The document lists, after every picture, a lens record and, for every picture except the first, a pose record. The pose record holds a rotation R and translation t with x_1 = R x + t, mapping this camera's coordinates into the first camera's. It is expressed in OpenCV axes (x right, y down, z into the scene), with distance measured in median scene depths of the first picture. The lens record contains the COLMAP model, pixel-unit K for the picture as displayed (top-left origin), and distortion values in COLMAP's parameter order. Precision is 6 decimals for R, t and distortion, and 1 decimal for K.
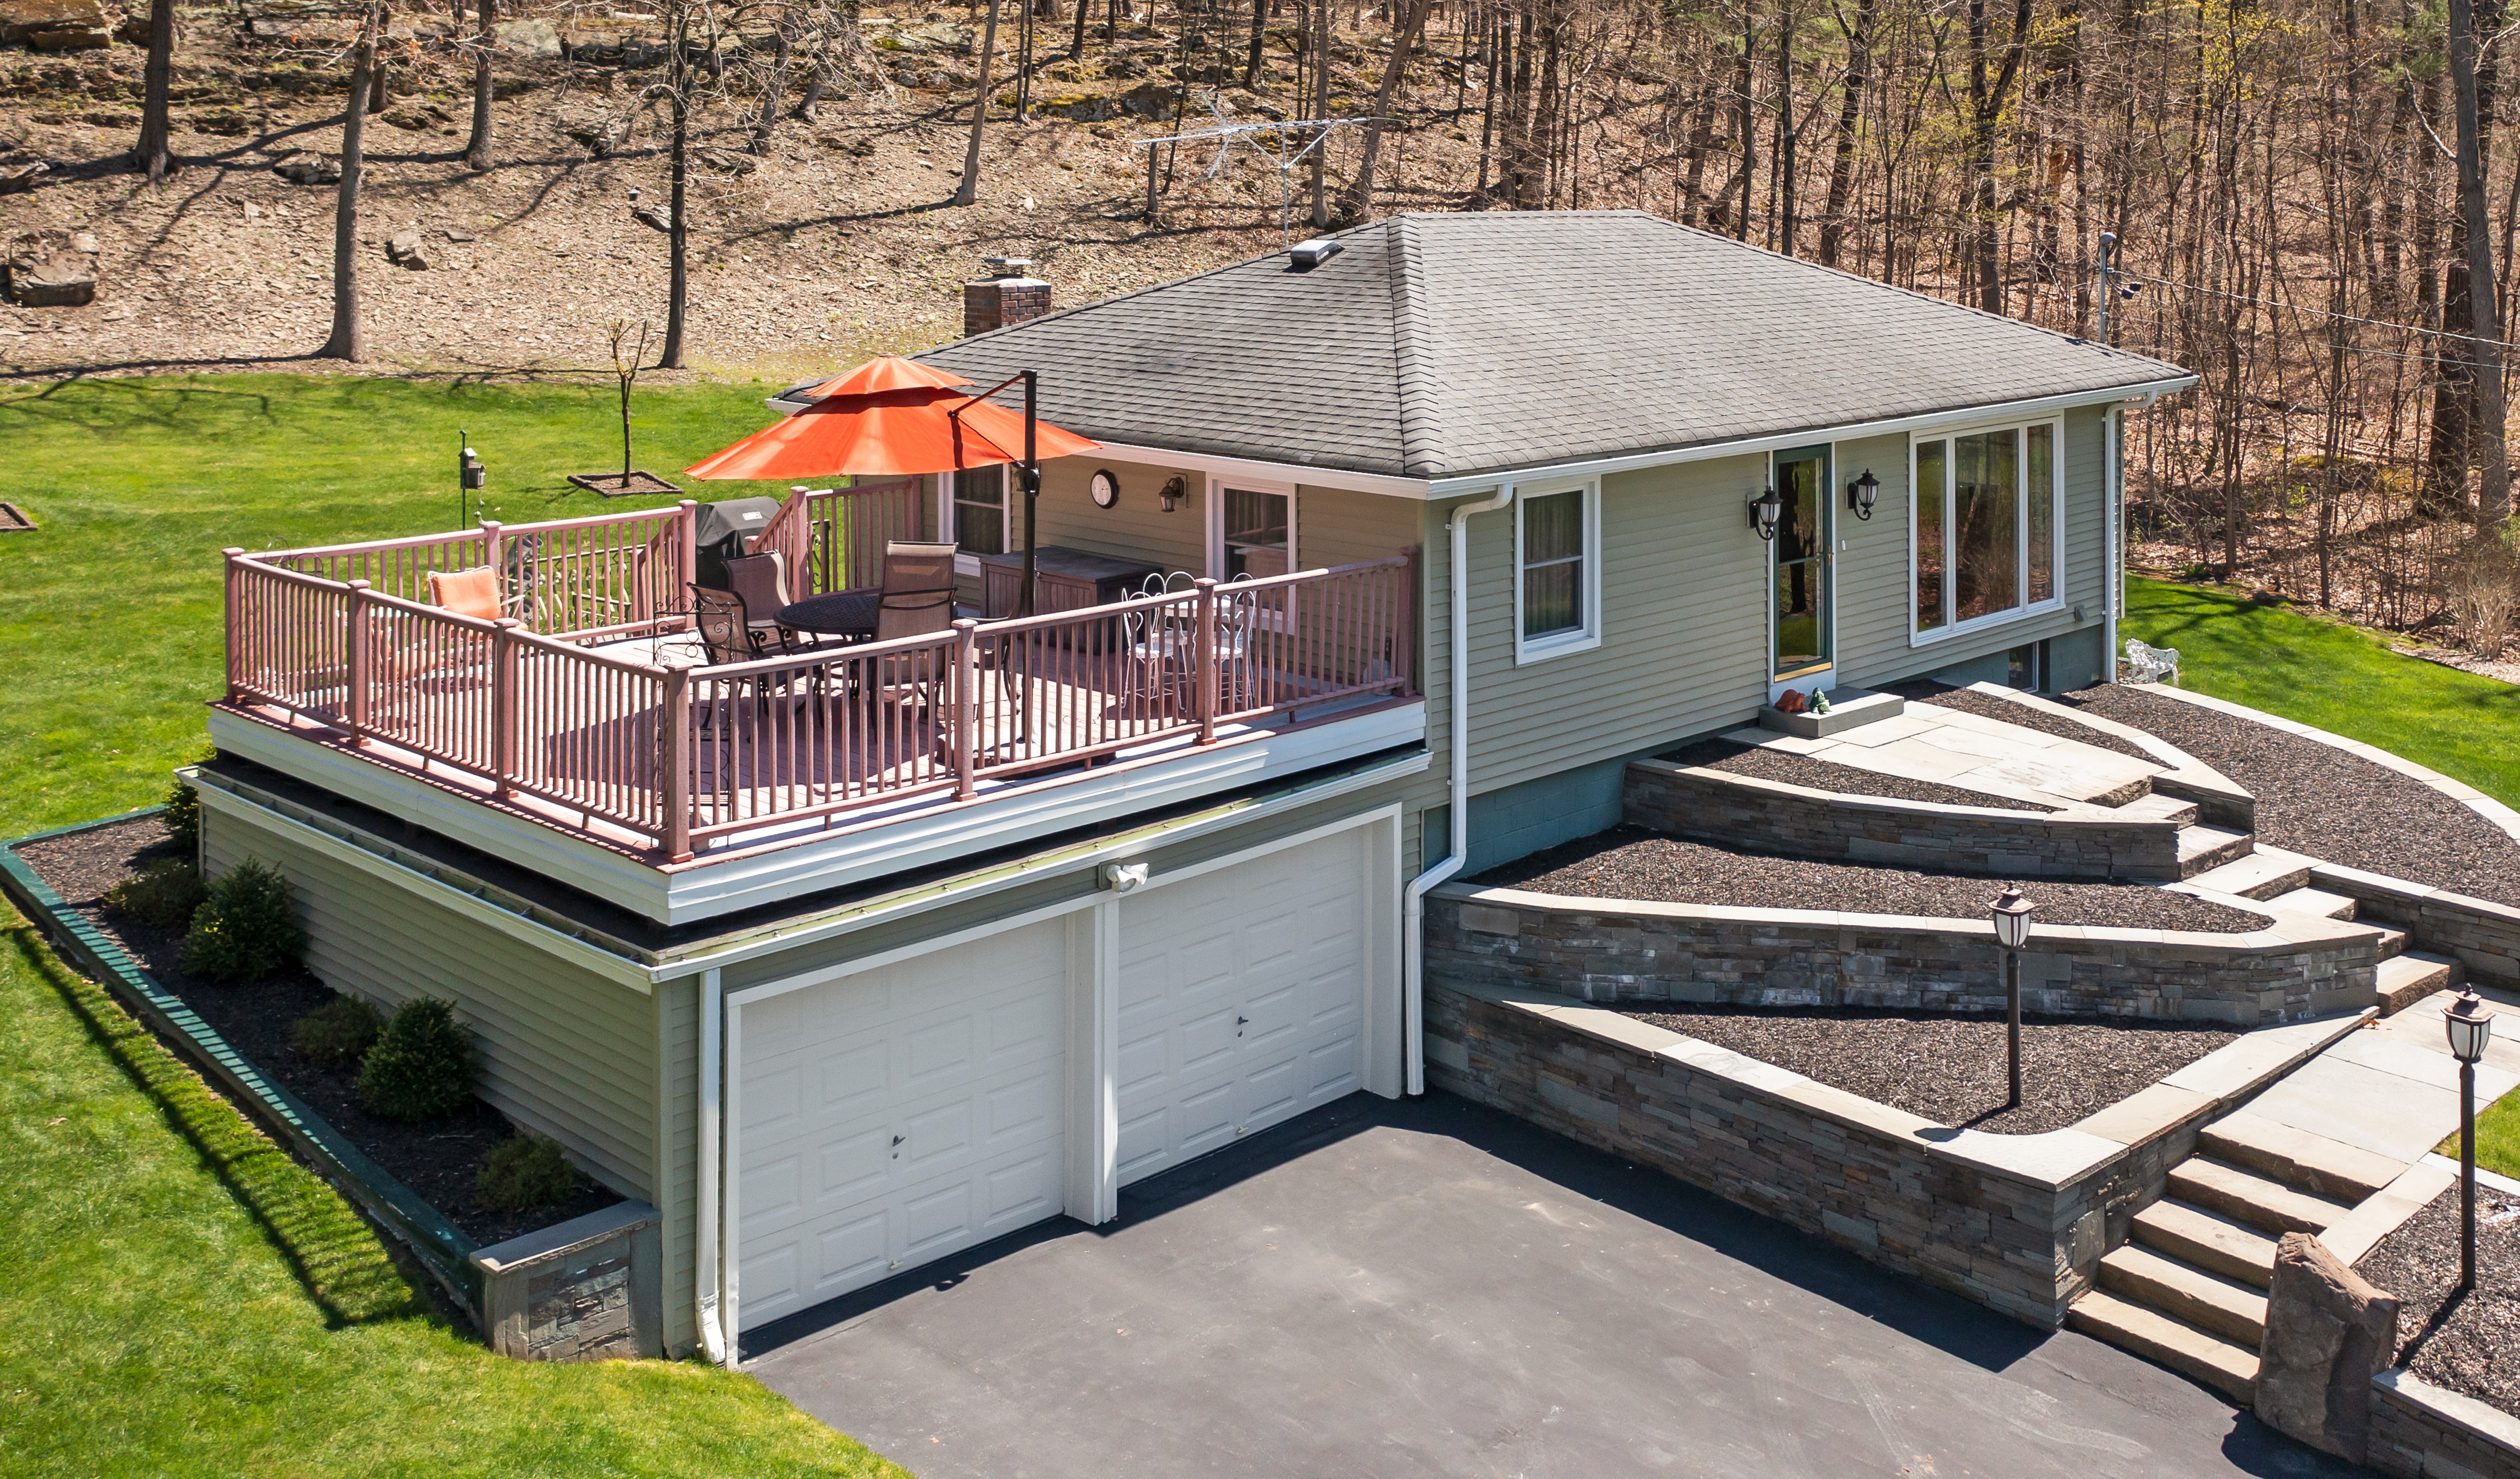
lens RADIAL K [[2594.8, 0, 1256.4], [0, 2594.8, 607.3], [0, 0, 1]] dist [0.005877, 0.011960]
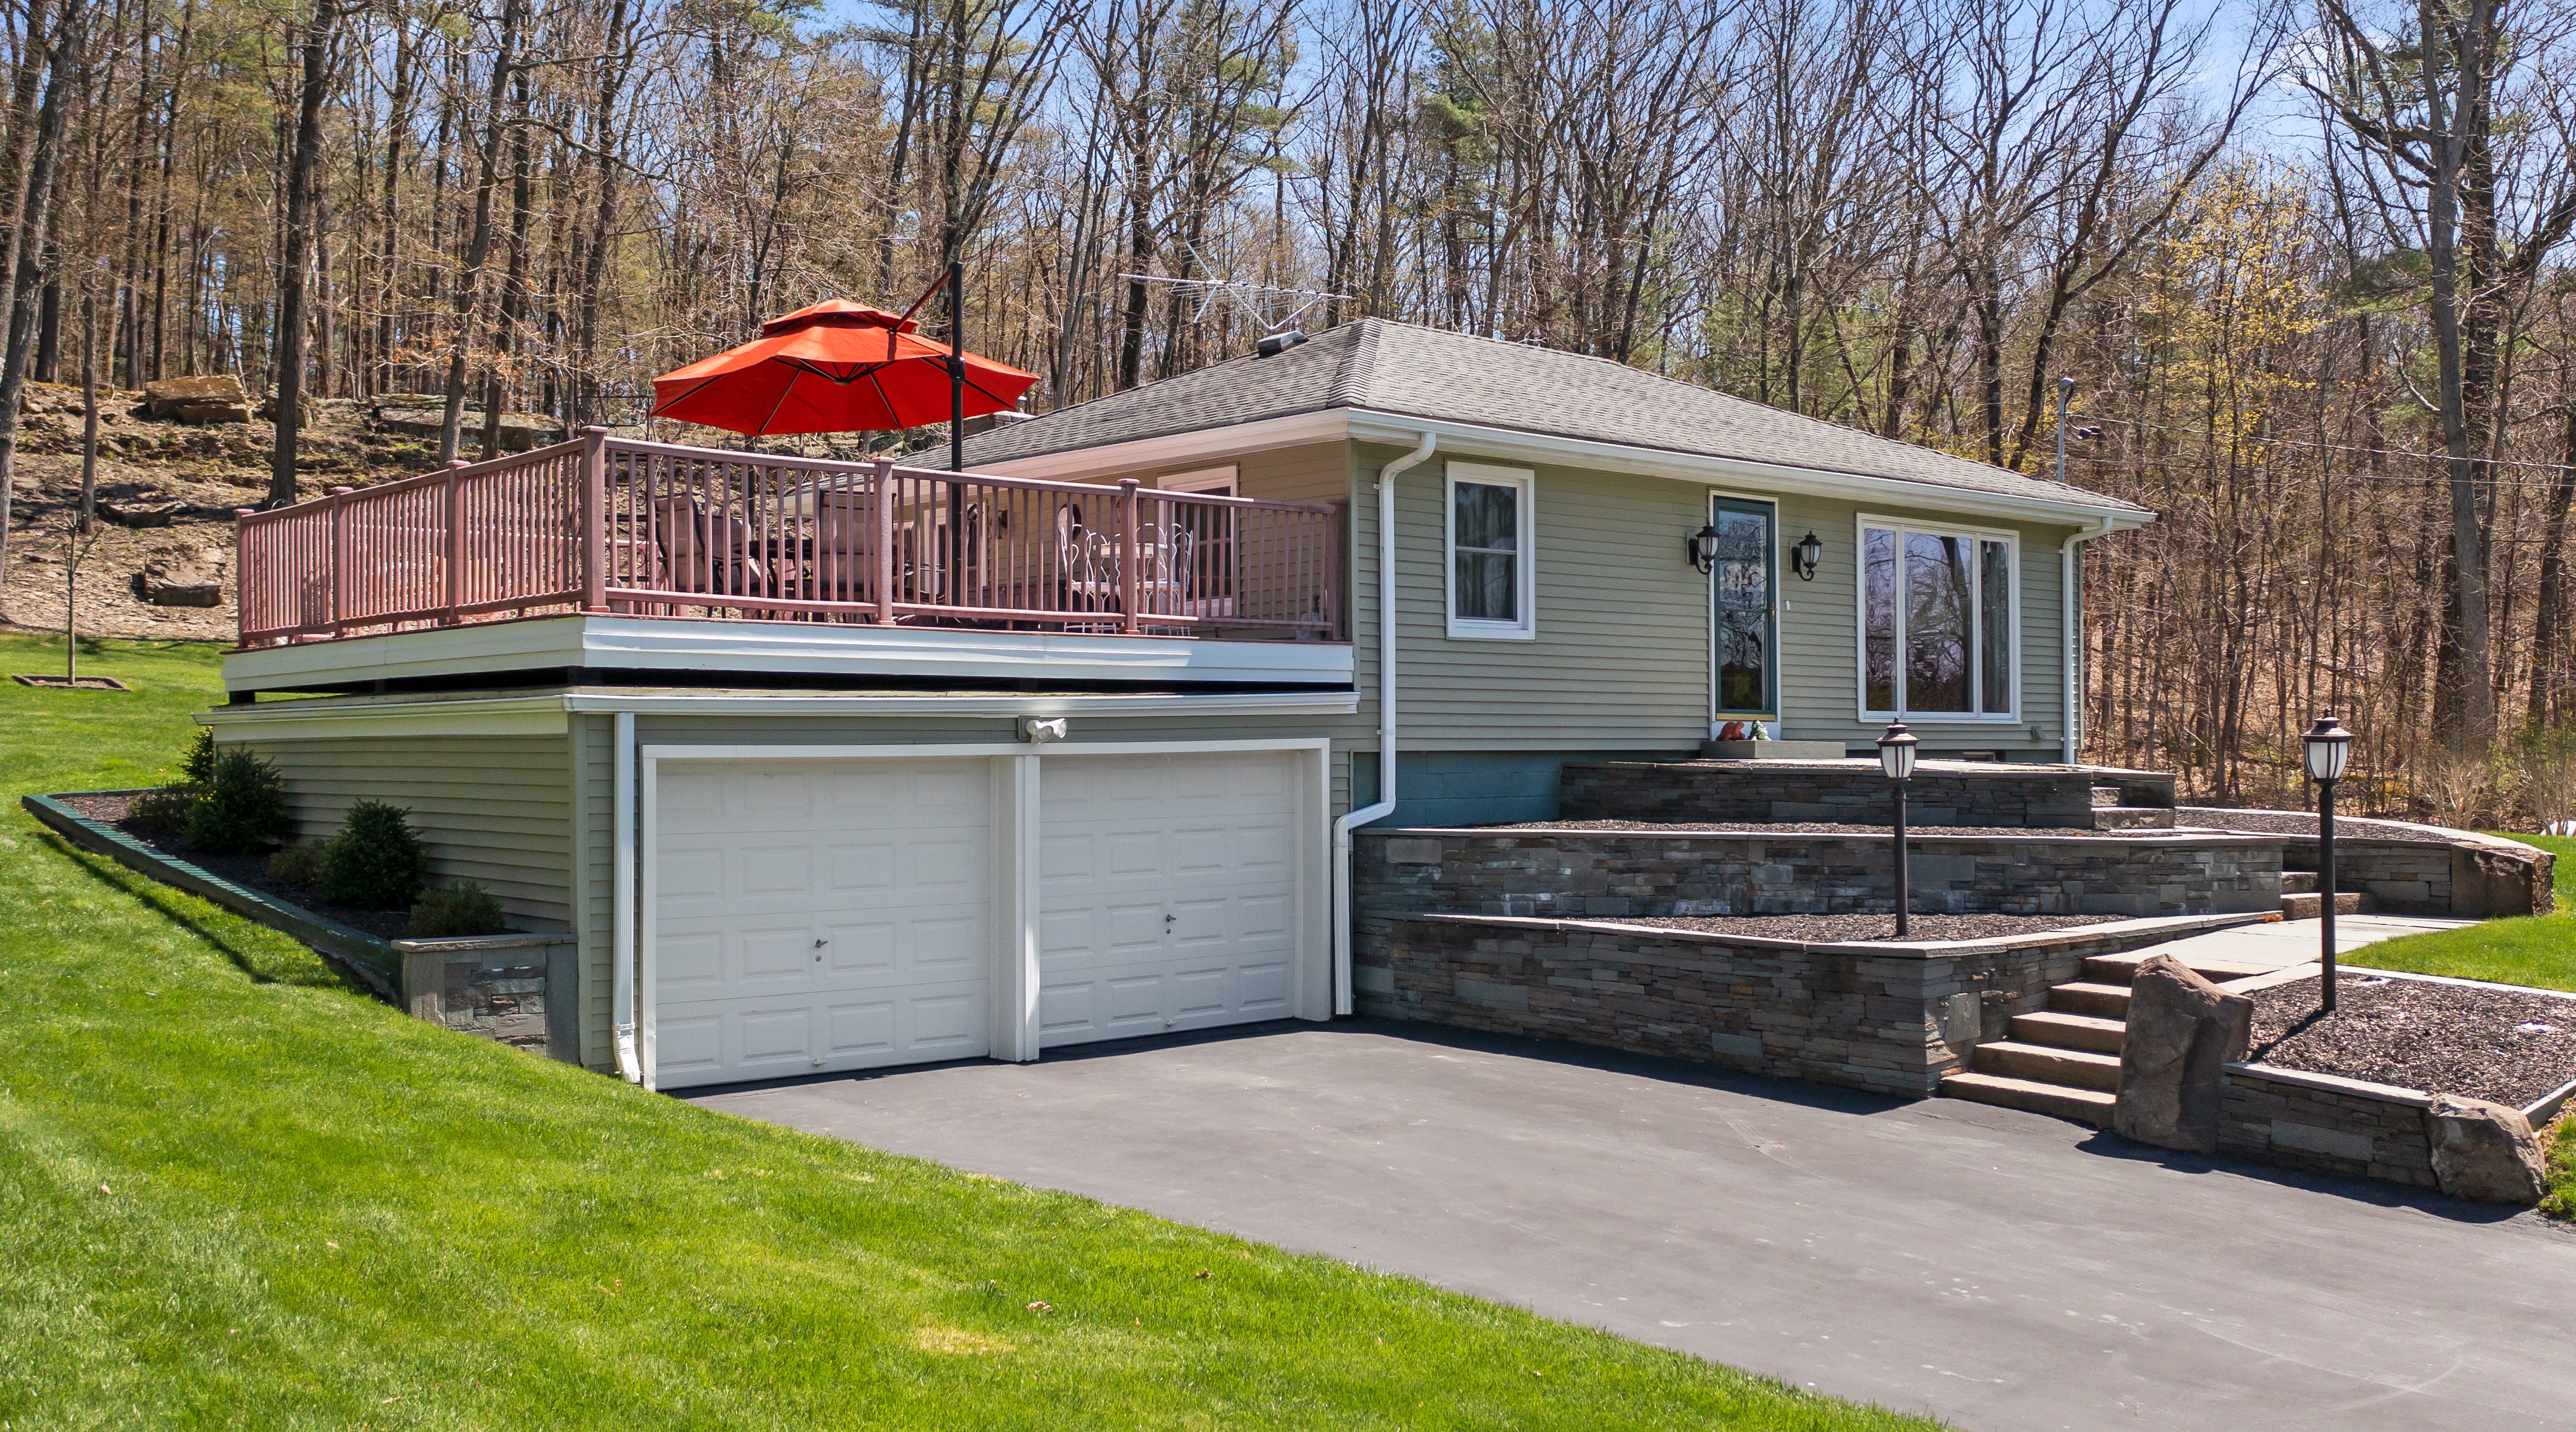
lens RADIAL K [[2432.2, 0, 1147.5], [0, 2432.2, 941.3], [0, 0, 1]] dist [0.005034, 0.001930]
pose [[0.997930, -0.002643, -0.064261, 0.031900], [0.002302, 0.999983, -0.005382, 0.113809], [0.064274, 0.005223, 0.997919, 0.010033]]
